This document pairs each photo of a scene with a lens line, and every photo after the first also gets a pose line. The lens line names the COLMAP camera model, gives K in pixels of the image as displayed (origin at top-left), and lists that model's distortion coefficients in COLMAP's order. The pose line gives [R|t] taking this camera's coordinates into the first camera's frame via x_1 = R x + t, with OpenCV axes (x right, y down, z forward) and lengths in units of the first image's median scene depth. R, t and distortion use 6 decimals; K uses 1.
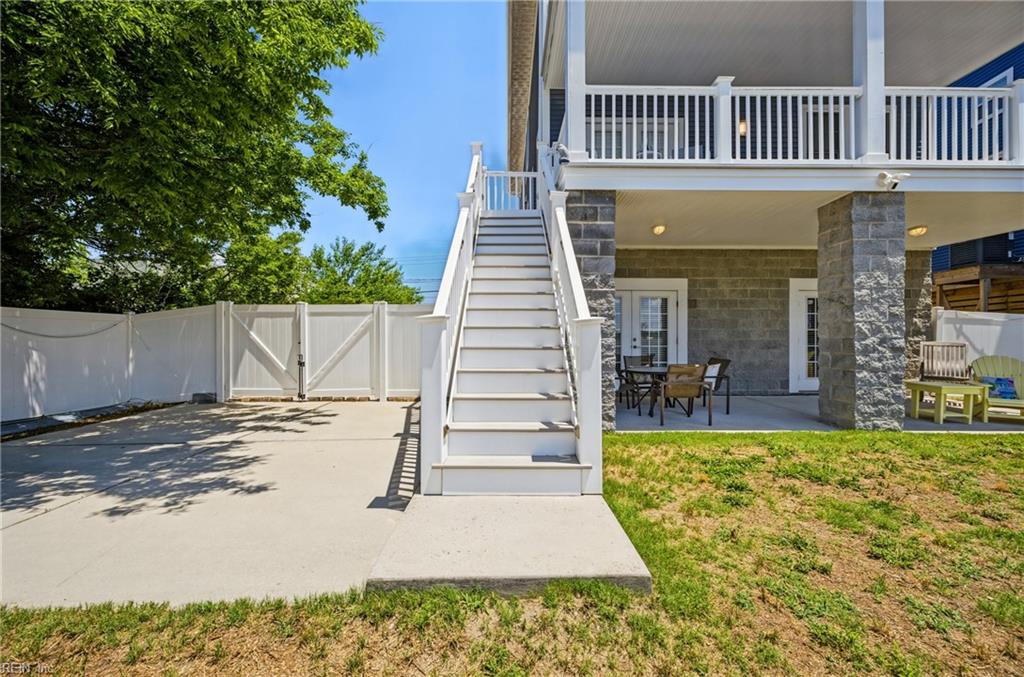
lens RADIAL K [[402.4, 0, 513.8], [0, 402.4, 342.6], [0, 0, 1]] dist [0.006462, -0.000084]
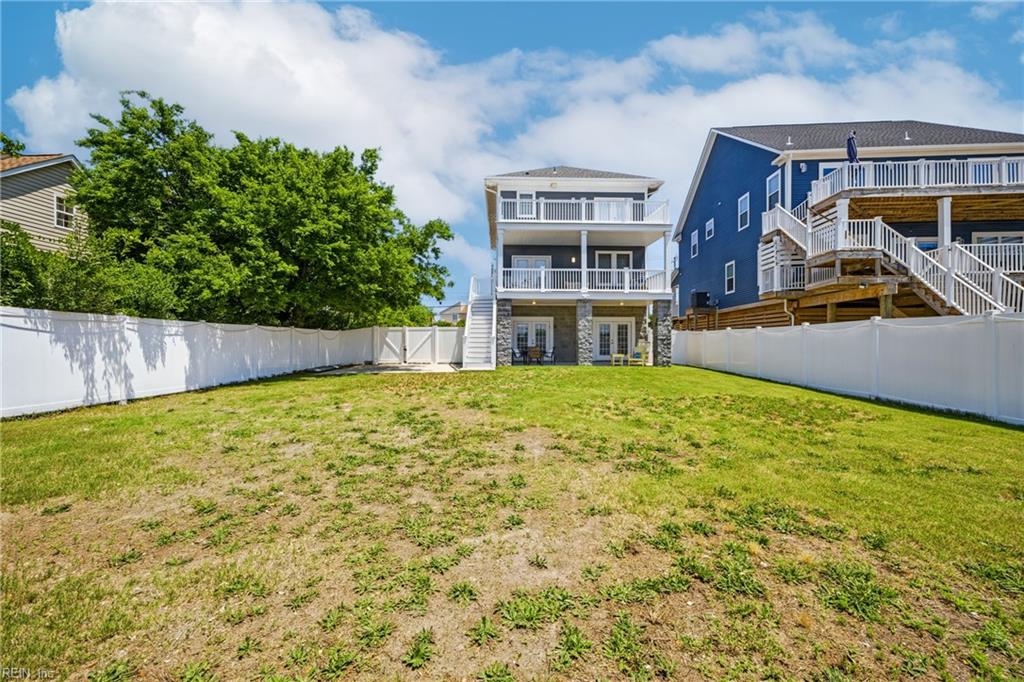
lens RADIAL K [[402.4, 0, 512.3], [0, 402.4, 342.0], [0, 0, 1]] dist [0.006462, -0.000084]
pose [[0.999950, 0.000913, 0.009994, 0.149909], [-0.000835, 0.999969, -0.007884, 0.024545], [-0.010001, 0.007876, 0.999919, -1.700541]]
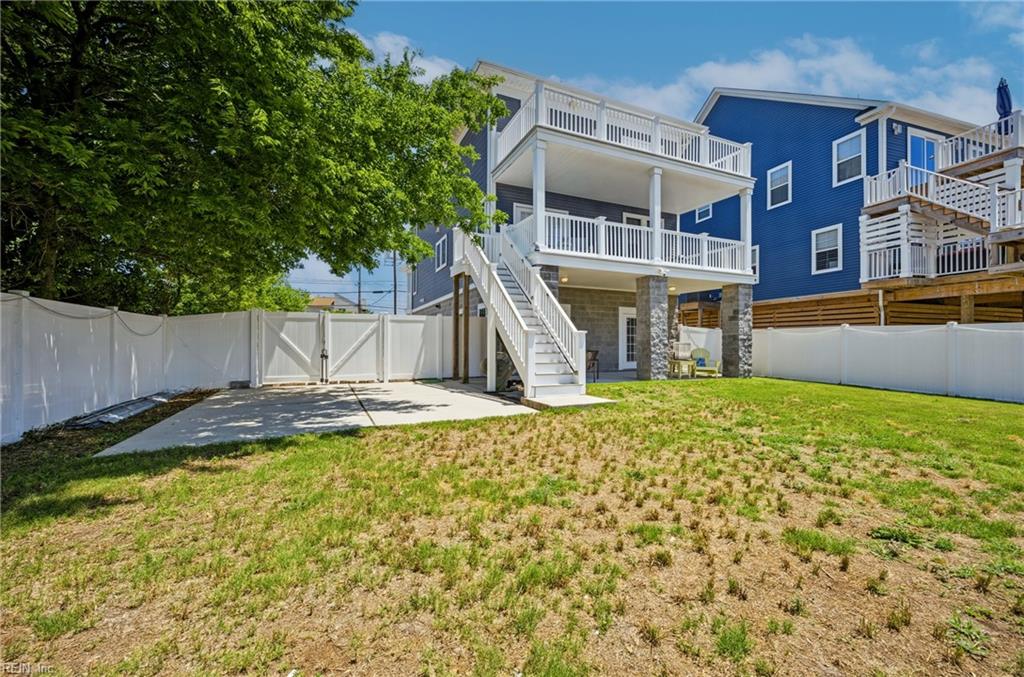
lens RADIAL K [[402.4, 0, 512.7], [0, 402.4, 341.4], [0, 0, 1]] dist [0.006462, -0.000084]
pose [[0.920726, 0.004637, 0.390183, -0.493632], [-0.001579, 0.999965, -0.008156, 0.012144], [-0.390207, 0.006894, 0.920701, -0.510701]]
